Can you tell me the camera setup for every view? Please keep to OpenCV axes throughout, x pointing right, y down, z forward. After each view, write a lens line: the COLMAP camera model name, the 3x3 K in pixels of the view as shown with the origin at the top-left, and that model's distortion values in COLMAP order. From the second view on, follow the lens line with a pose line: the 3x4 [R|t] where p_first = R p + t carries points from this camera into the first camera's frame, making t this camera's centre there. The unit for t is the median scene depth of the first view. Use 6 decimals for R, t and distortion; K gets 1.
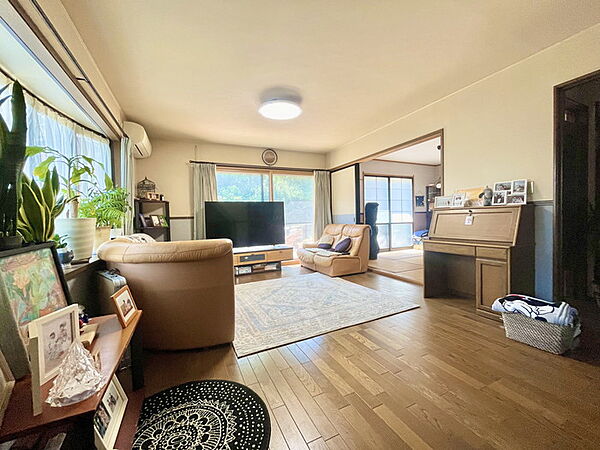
lens RADIAL K [[241.1, 0, 301.4], [0, 241.1, 222.6], [0, 0, 1]] dist [-0.003918, -0.000269]
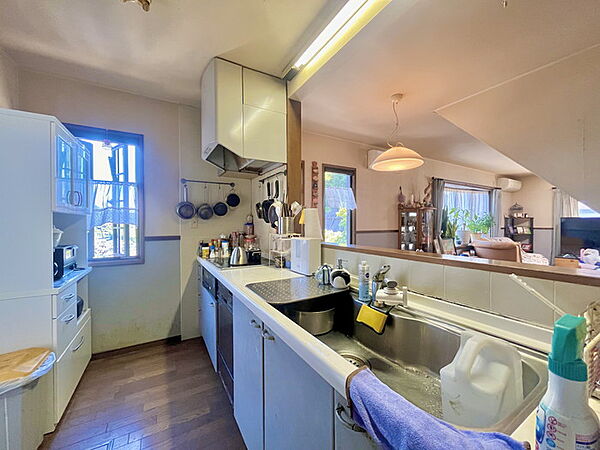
lens RADIAL K [[241.1, 0, 299.9], [0, 241.1, 225.4], [0, 0, 1]] dist [-0.003918, -0.000269]
pose [[0.086703, 0.030472, -0.995768, 0.624331], [-0.015344, 0.999454, 0.029249, -0.046242], [0.996116, 0.012743, 0.087124, -0.439152]]
